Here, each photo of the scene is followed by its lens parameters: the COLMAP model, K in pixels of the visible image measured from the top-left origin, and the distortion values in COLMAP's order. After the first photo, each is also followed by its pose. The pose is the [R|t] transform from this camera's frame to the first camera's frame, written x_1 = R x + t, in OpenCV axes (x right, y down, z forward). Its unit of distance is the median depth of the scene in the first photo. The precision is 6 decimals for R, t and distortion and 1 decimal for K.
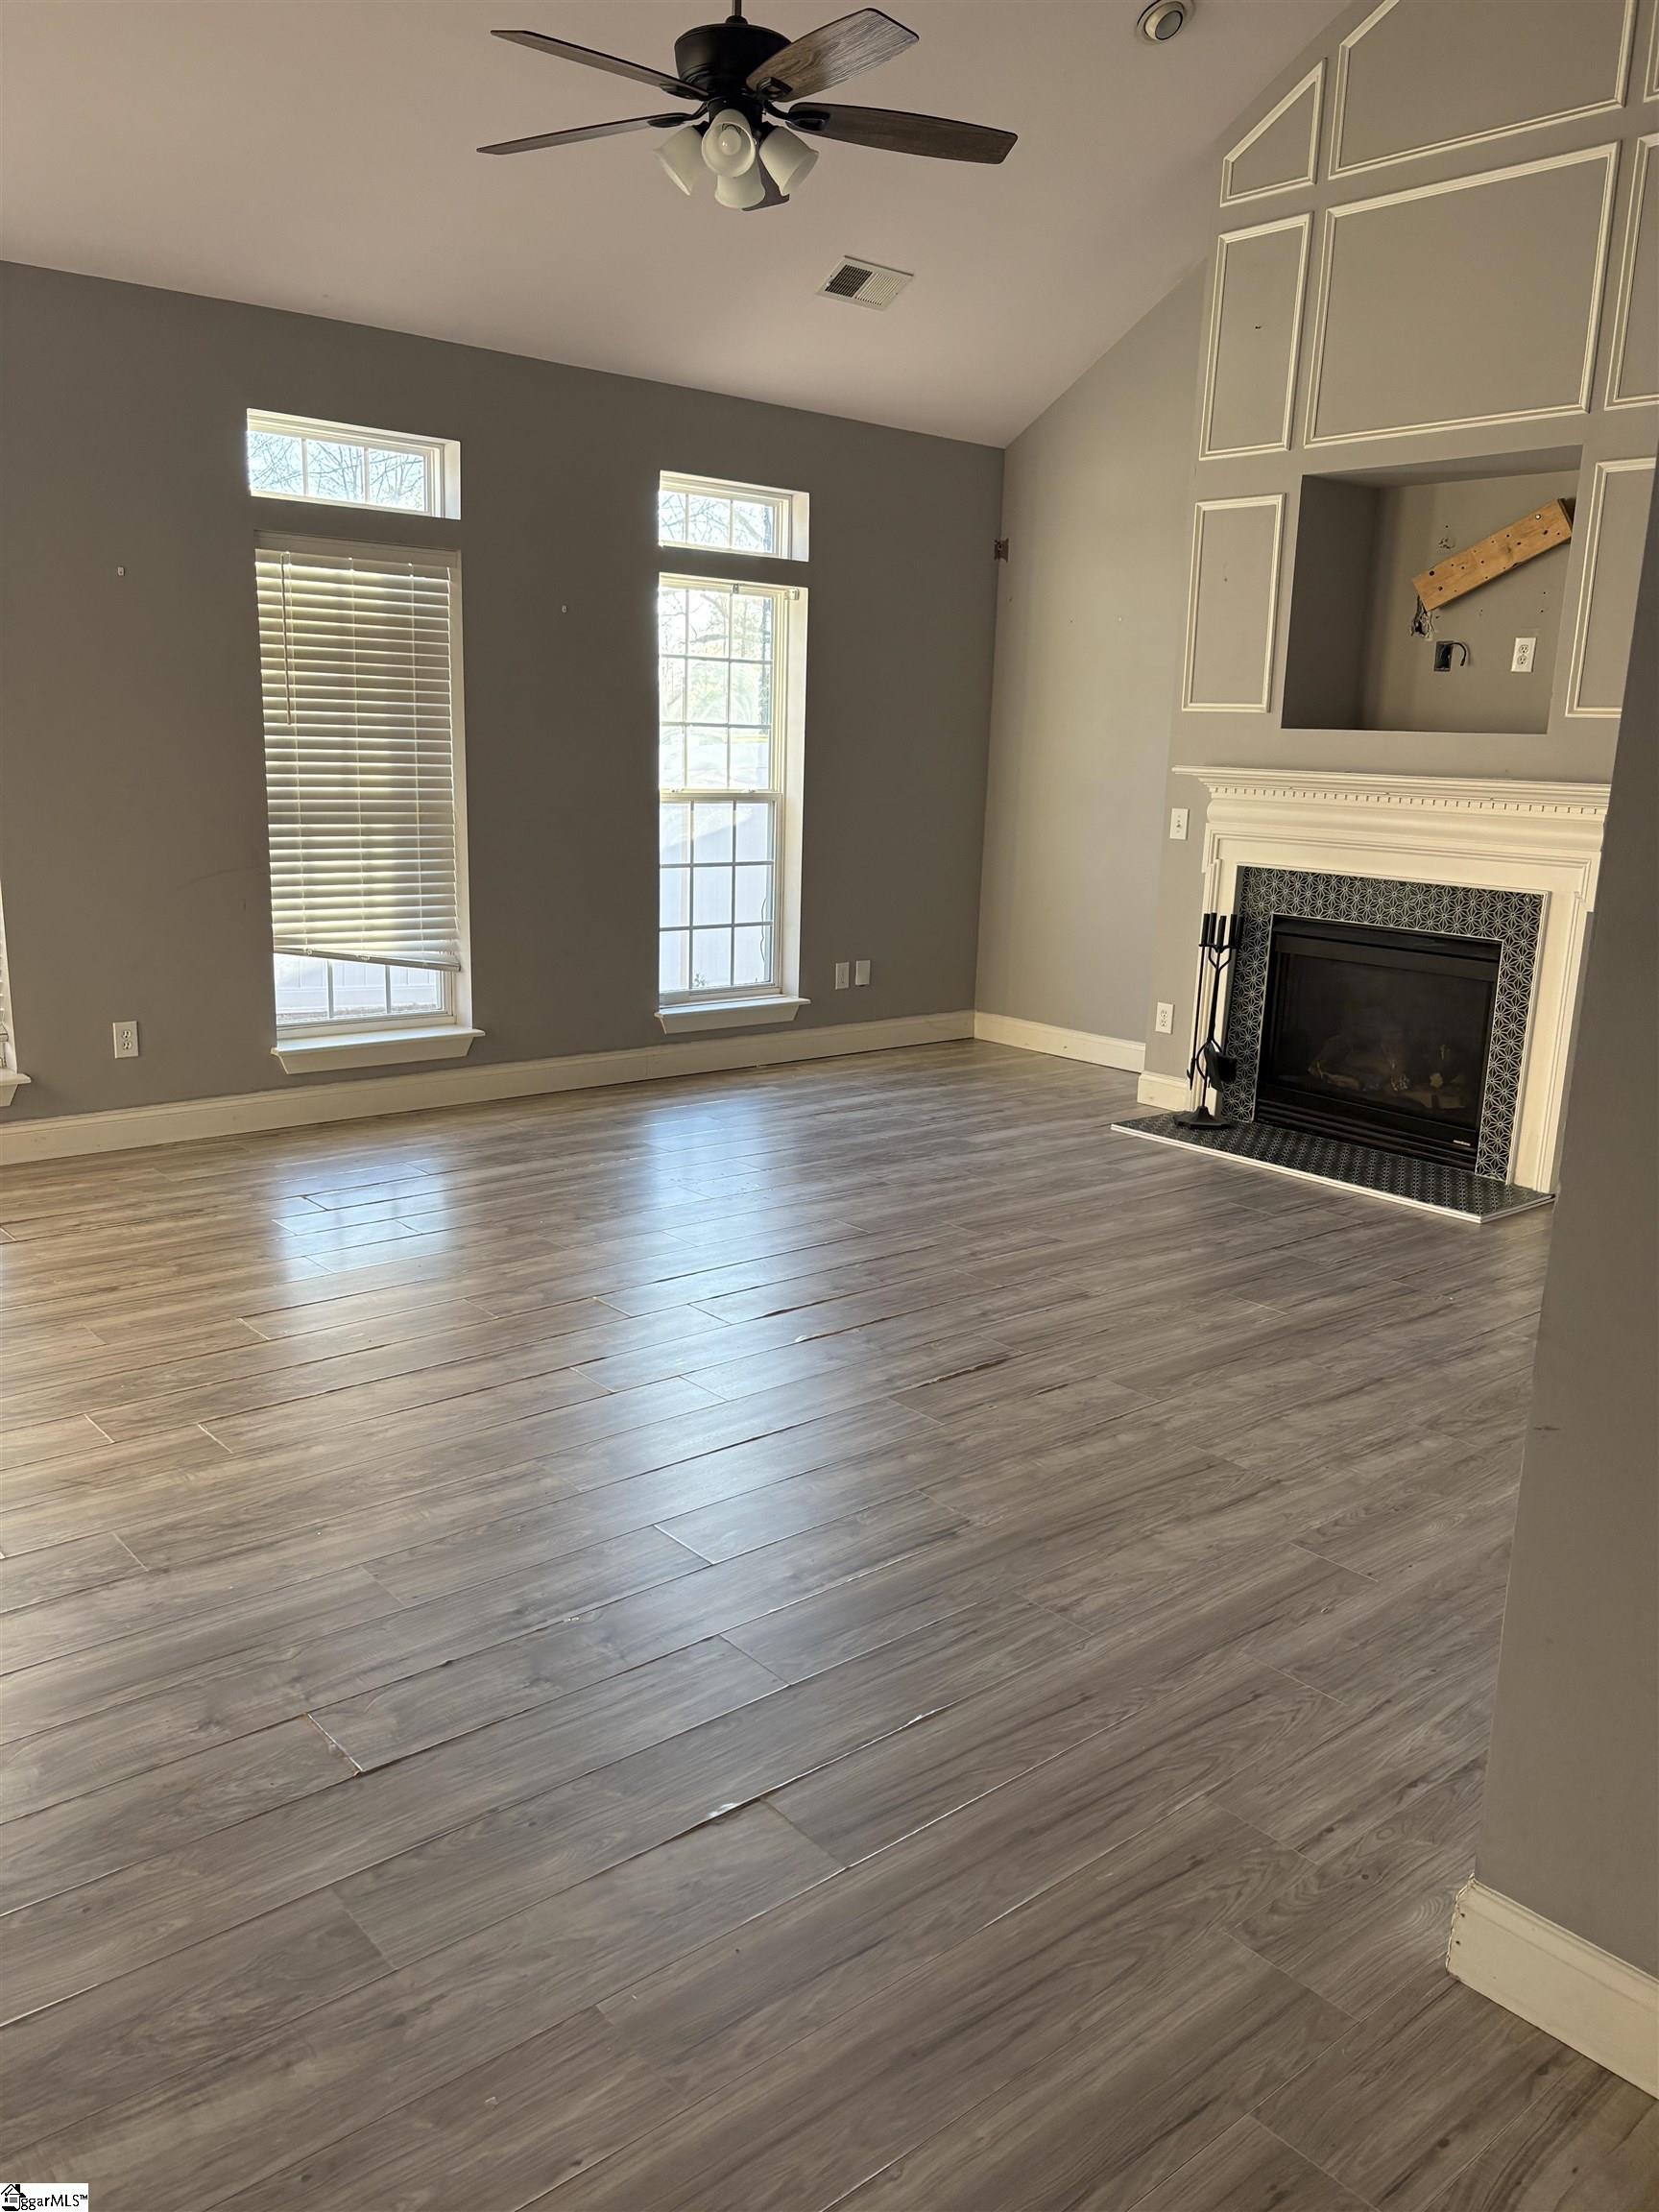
lens RADIAL K [[1681.8, 0, 809.4], [0, 1681.8, 1109.5], [0, 0, 1]] dist [0.034332, -0.043224]
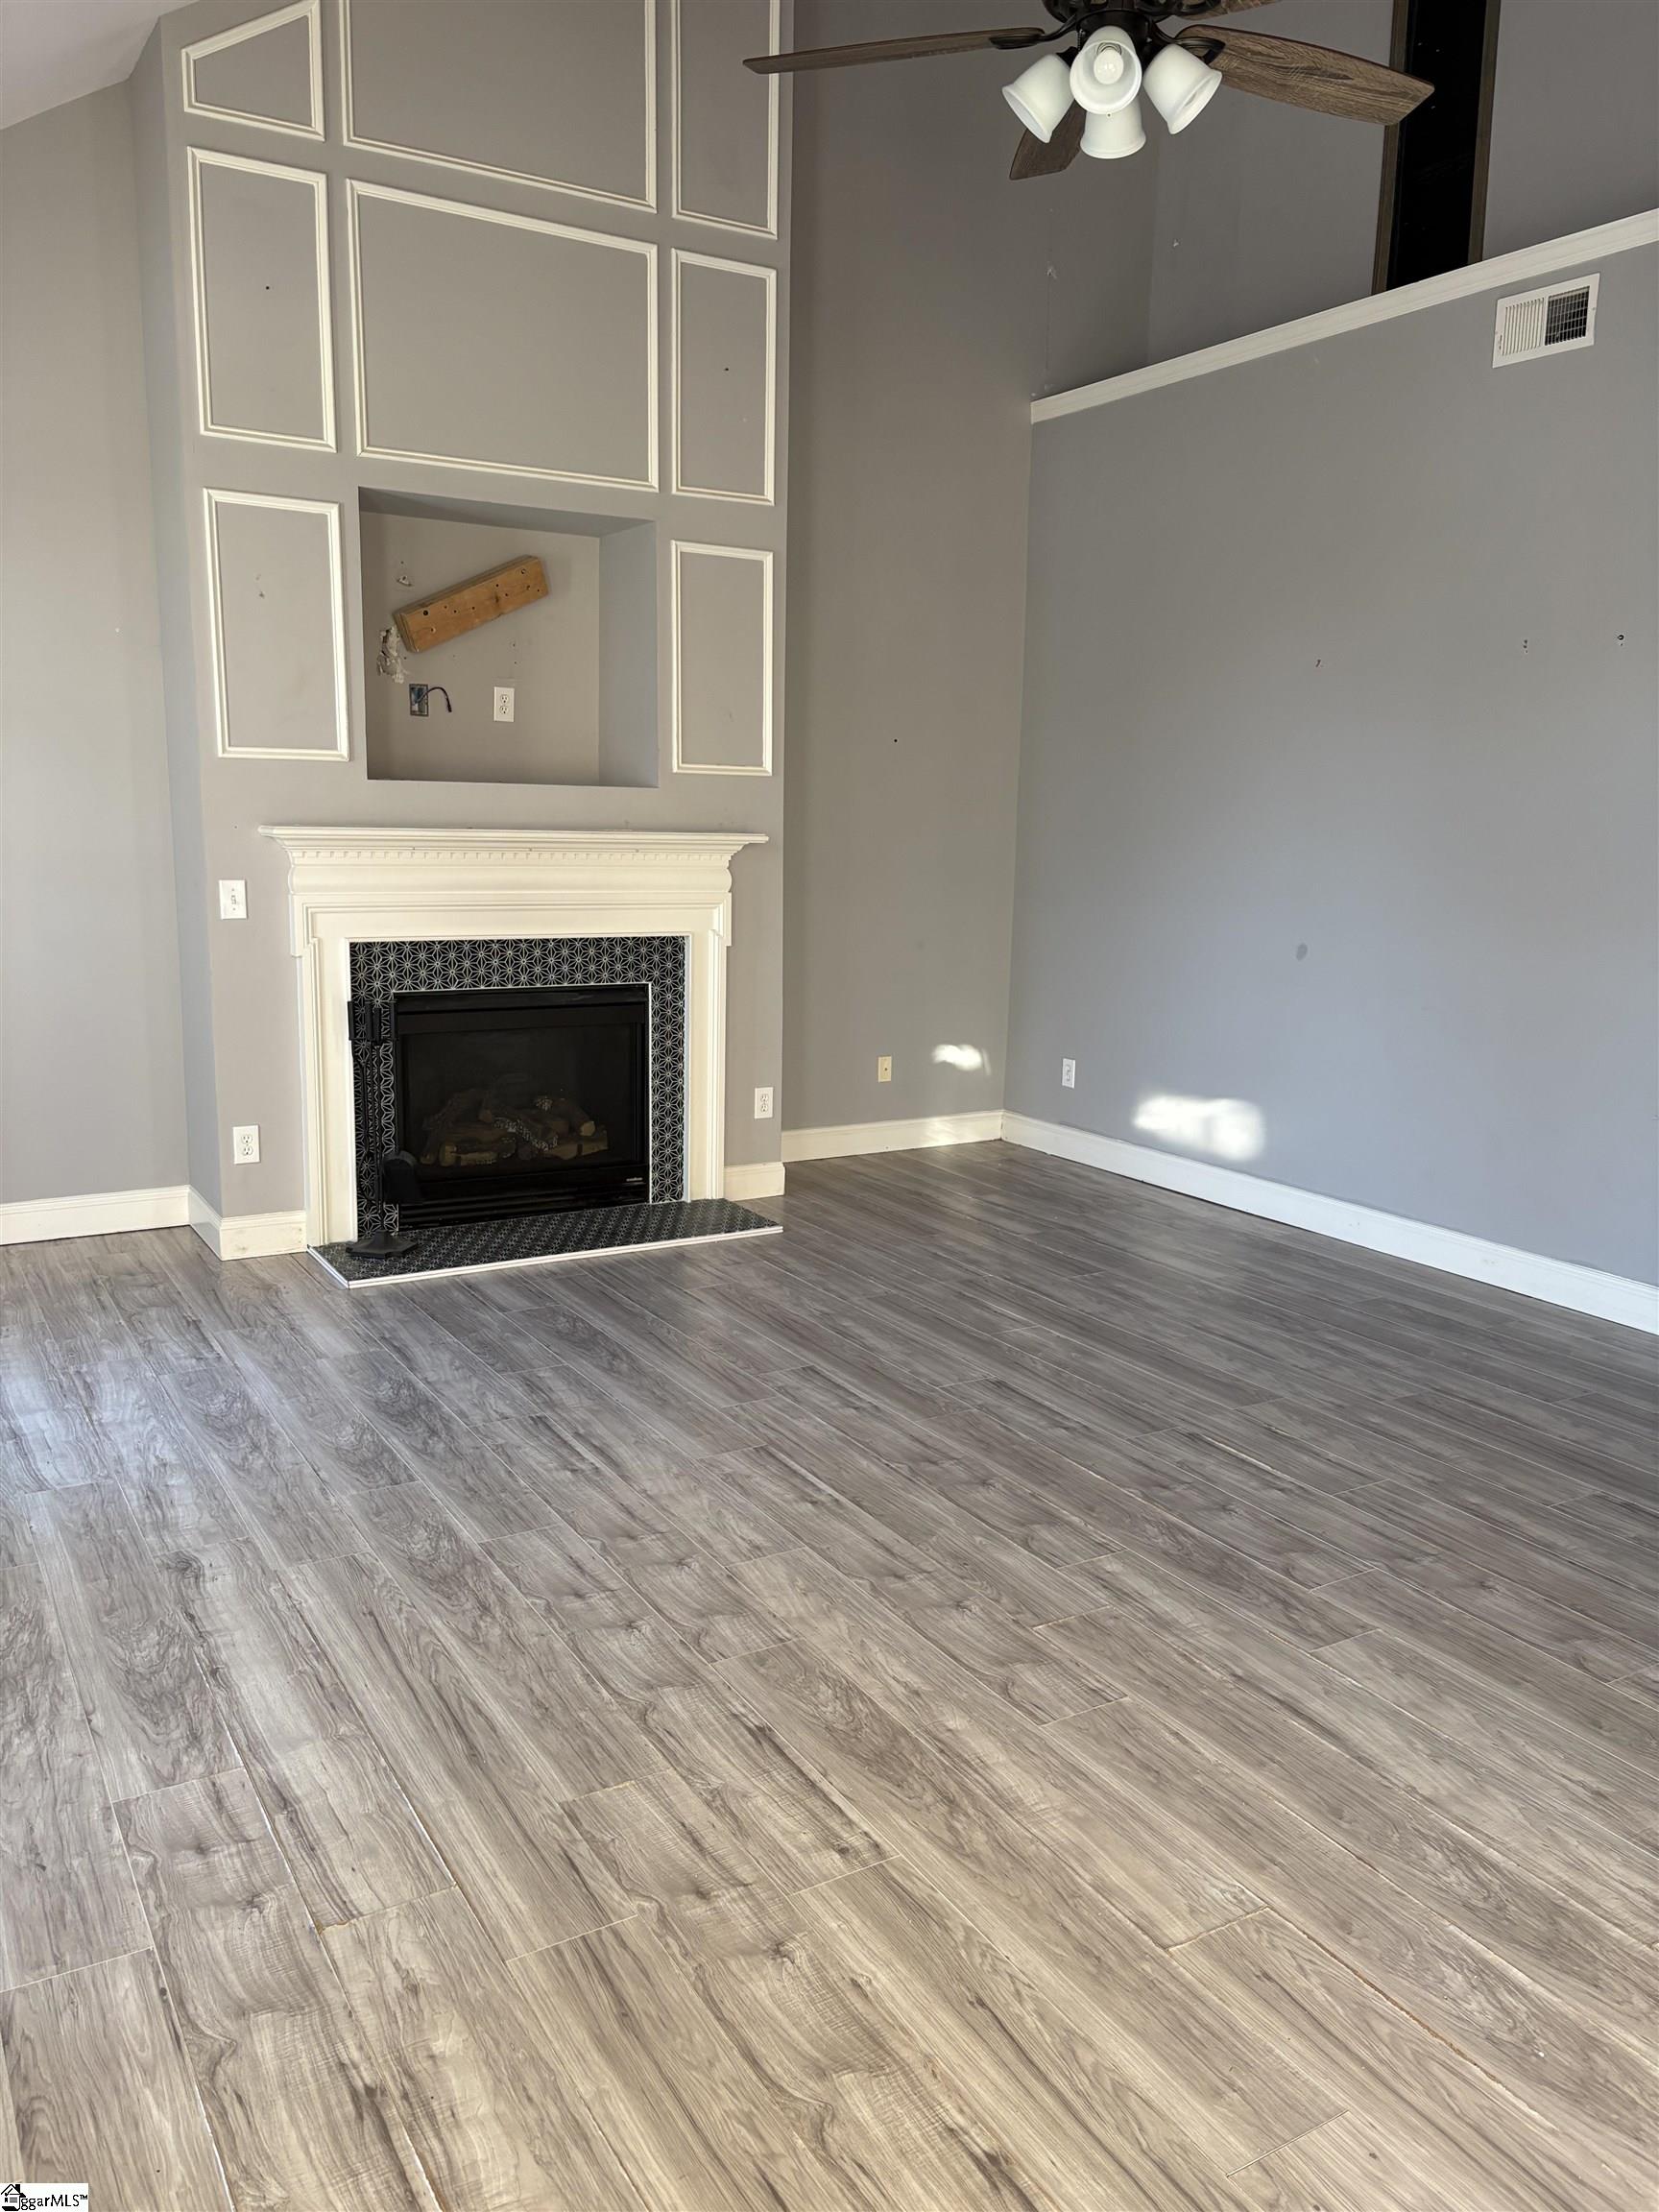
lens RADIAL K [[1681.8, 0, 814.6], [0, 1681.8, 1110.7], [0, 0, 1]] dist [0.034332, -0.043224]
pose [[0.161823, -0.204751, 0.965345, -0.589603], [0.202184, 0.964365, 0.170650, -0.176841], [-0.965886, 0.167562, 0.197454, 0.689990]]
